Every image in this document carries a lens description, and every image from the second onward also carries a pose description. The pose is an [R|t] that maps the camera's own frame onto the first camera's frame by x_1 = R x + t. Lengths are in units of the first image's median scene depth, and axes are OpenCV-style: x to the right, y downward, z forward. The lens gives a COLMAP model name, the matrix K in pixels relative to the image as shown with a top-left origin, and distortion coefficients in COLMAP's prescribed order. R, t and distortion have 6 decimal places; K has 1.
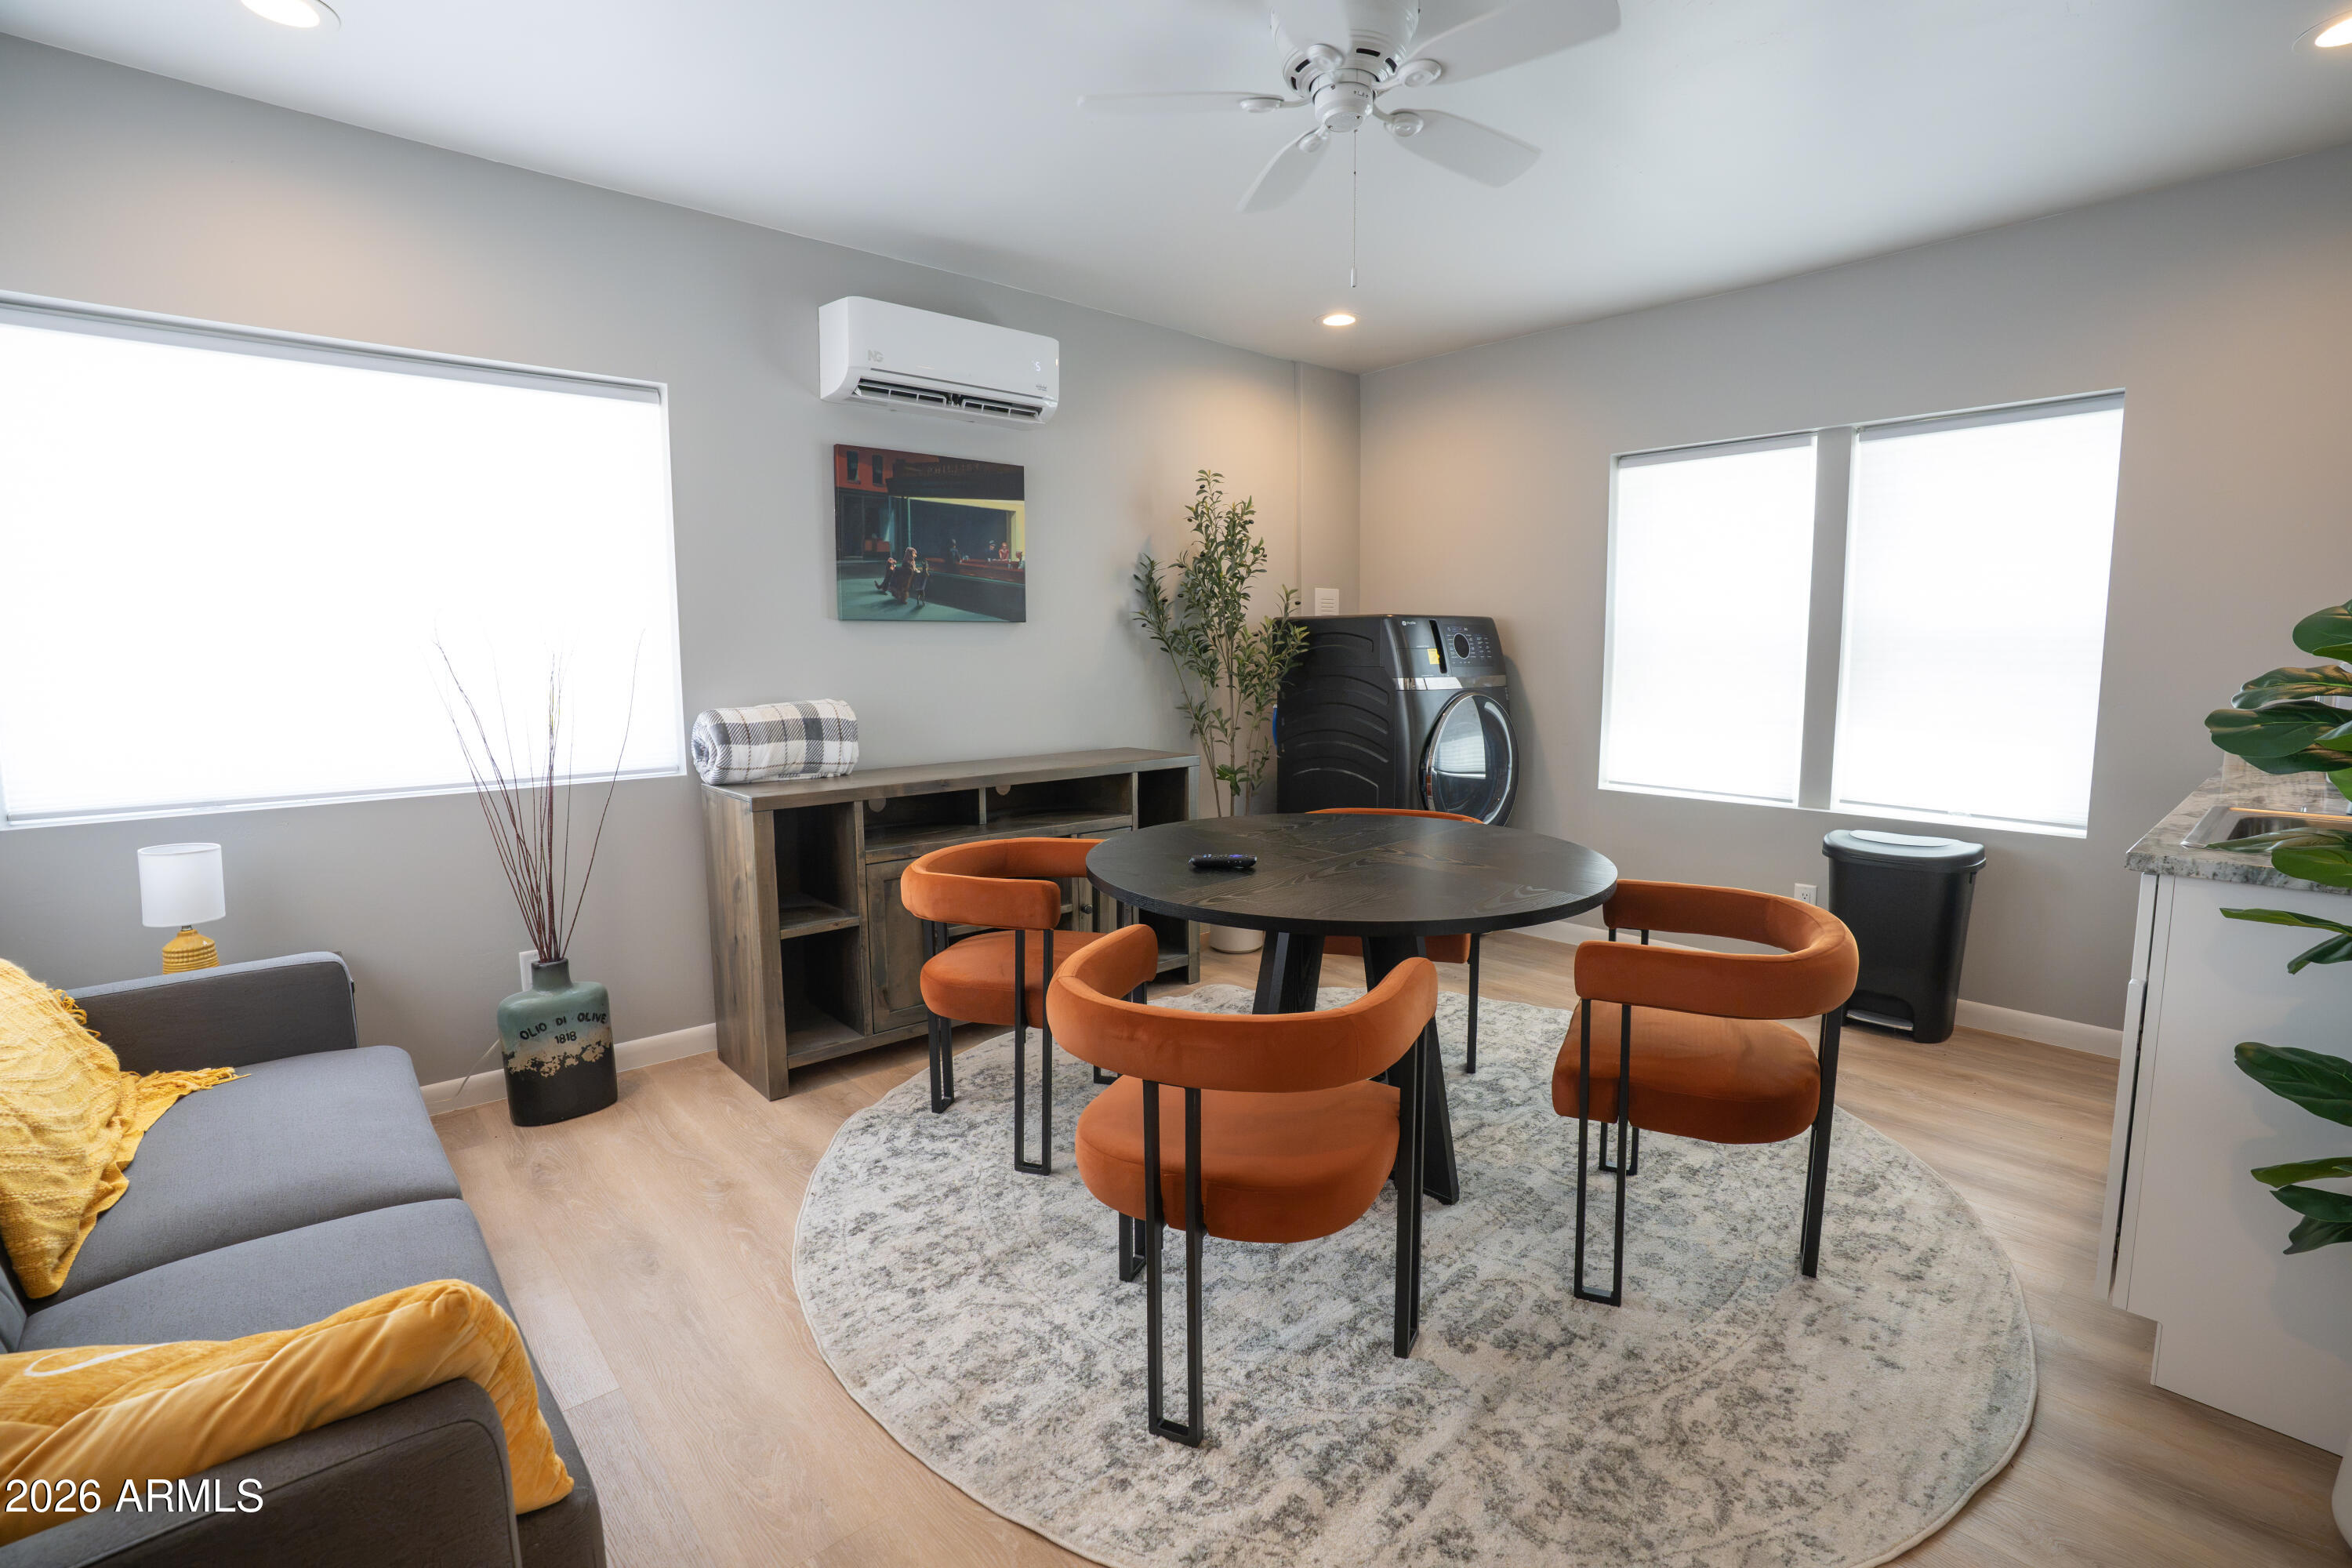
lens RADIAL K [[1095.2, 0, 1180.2], [0, 1095.2, 780.8], [0, 0, 1]] dist [-0.011134, -0.002000]
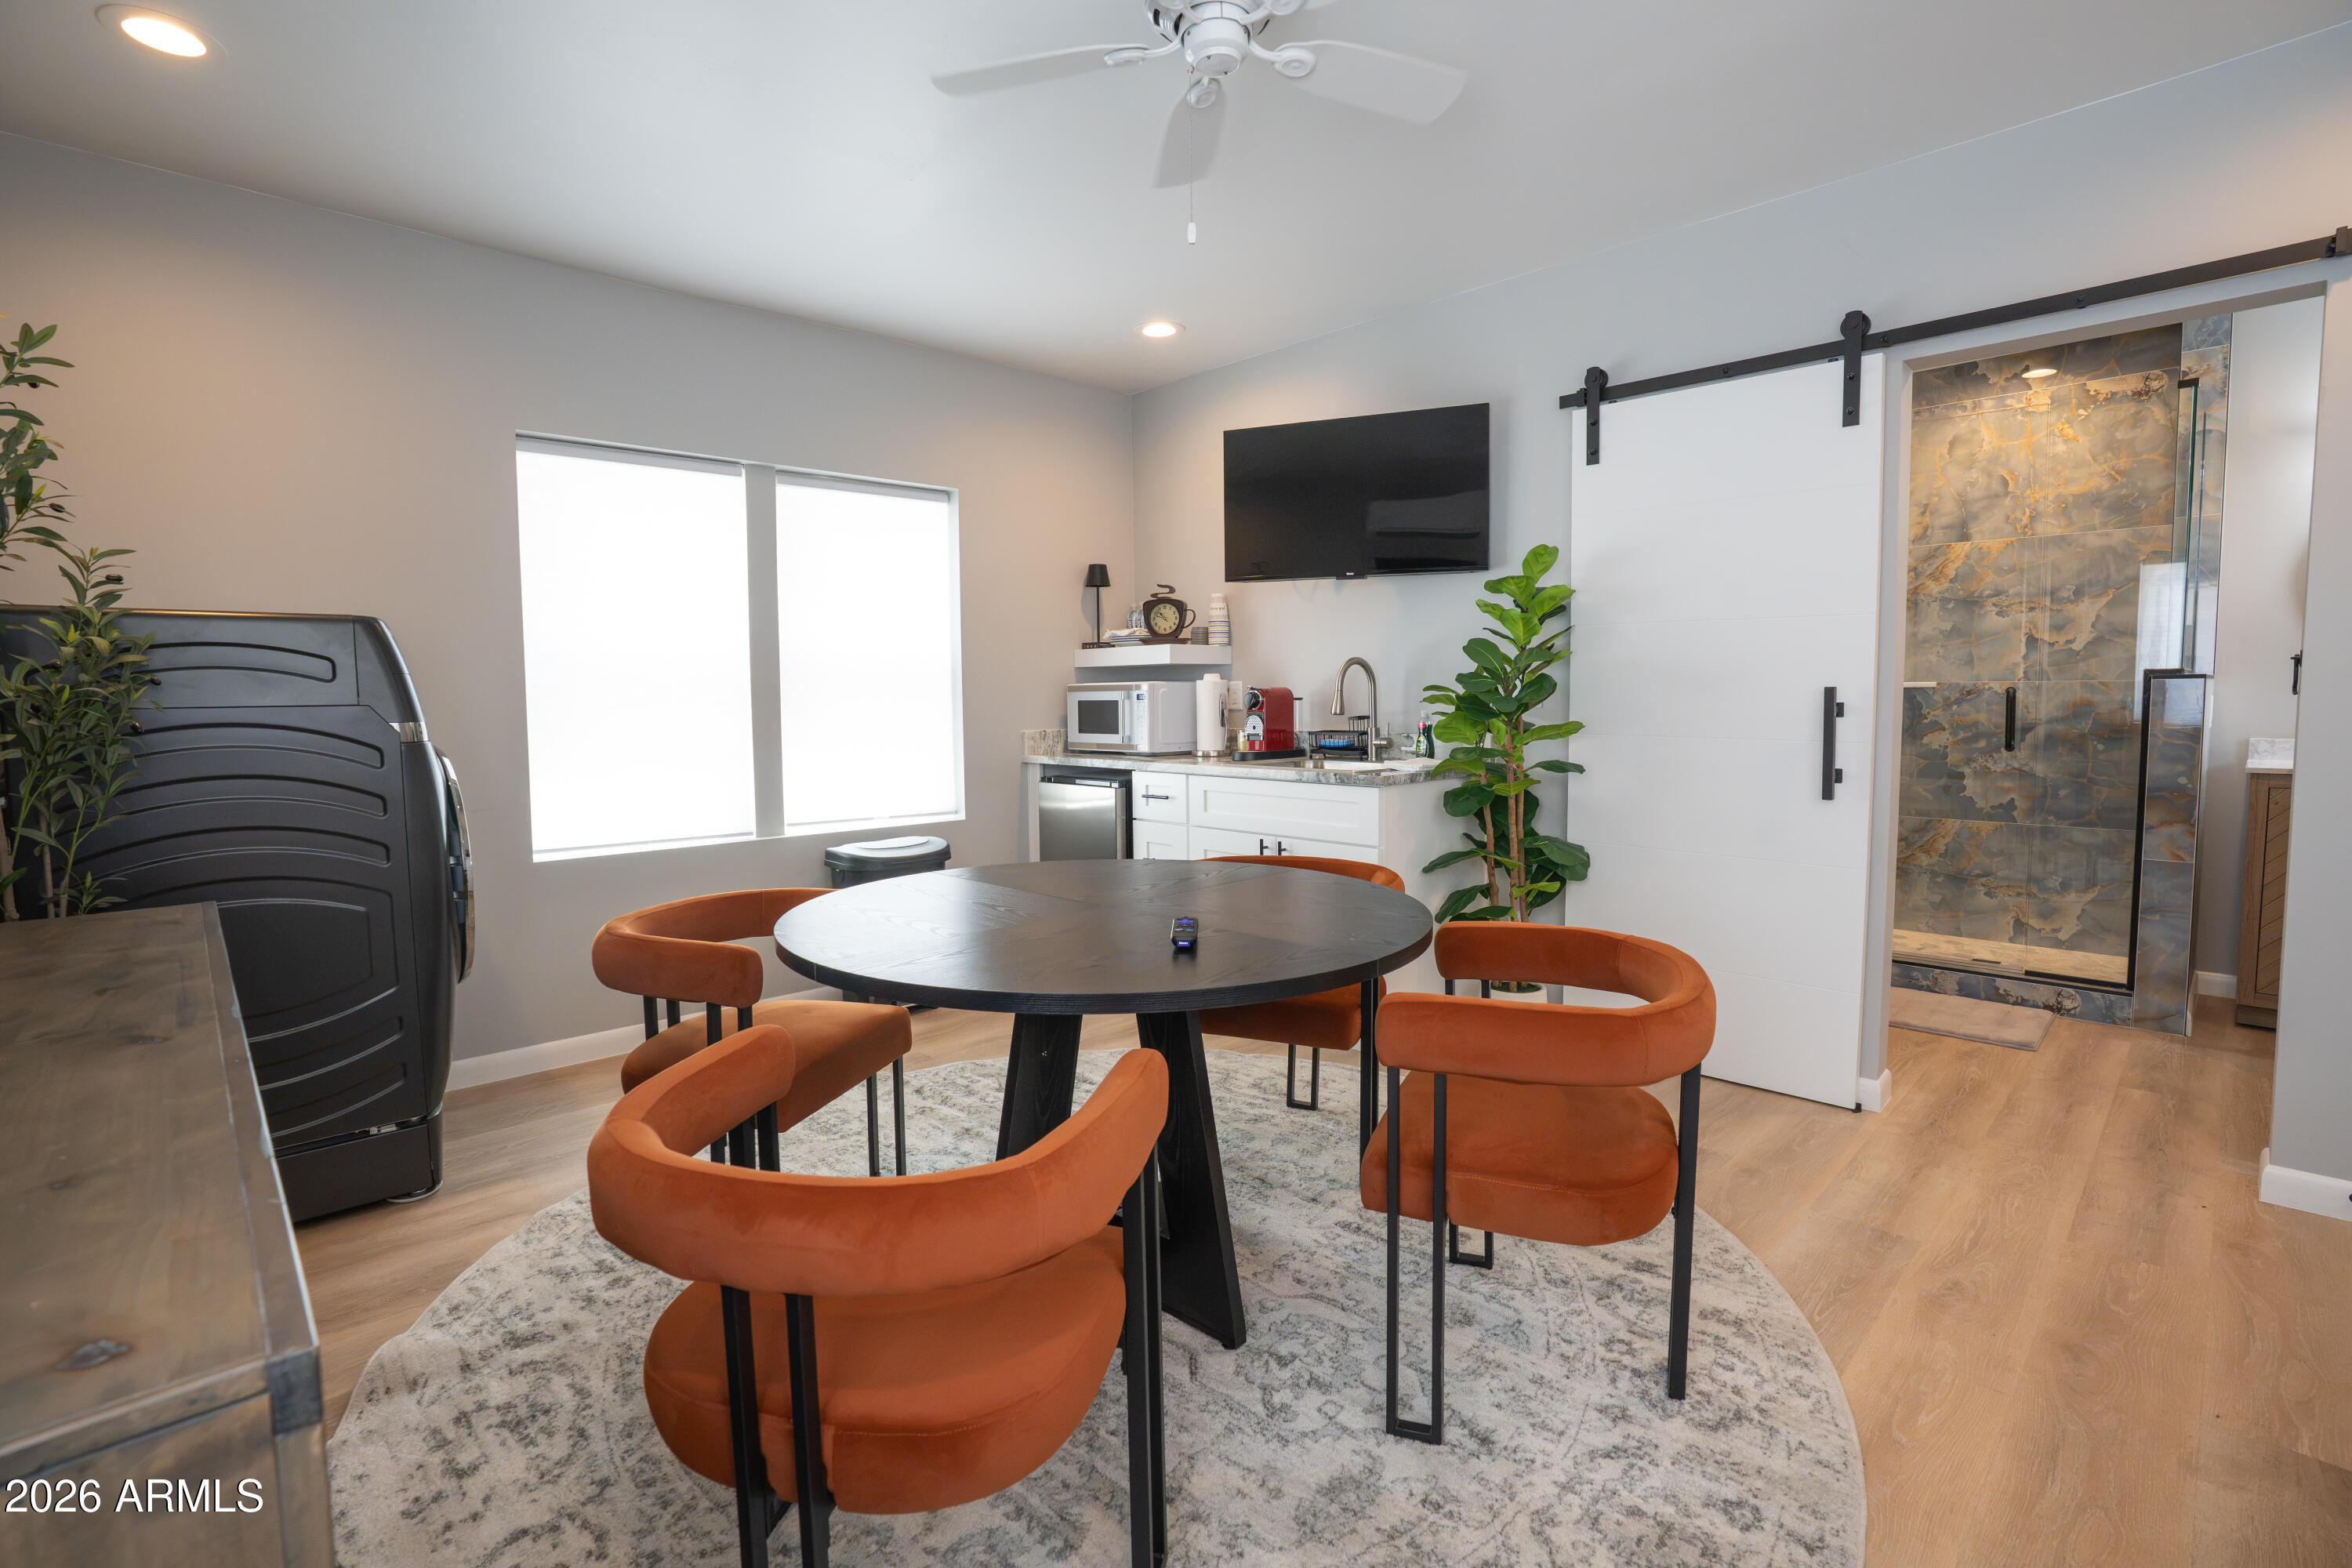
lens RADIAL K [[1095.2, 0, 1180.7], [0, 1095.2, 784.4], [0, 0, 1]] dist [-0.011134, -0.002000]
pose [[-0.058407, -0.077301, 0.995296, -0.475687], [0.139390, 0.986599, 0.084806, -0.059245], [-0.988513, 0.143688, -0.046849, 0.703802]]
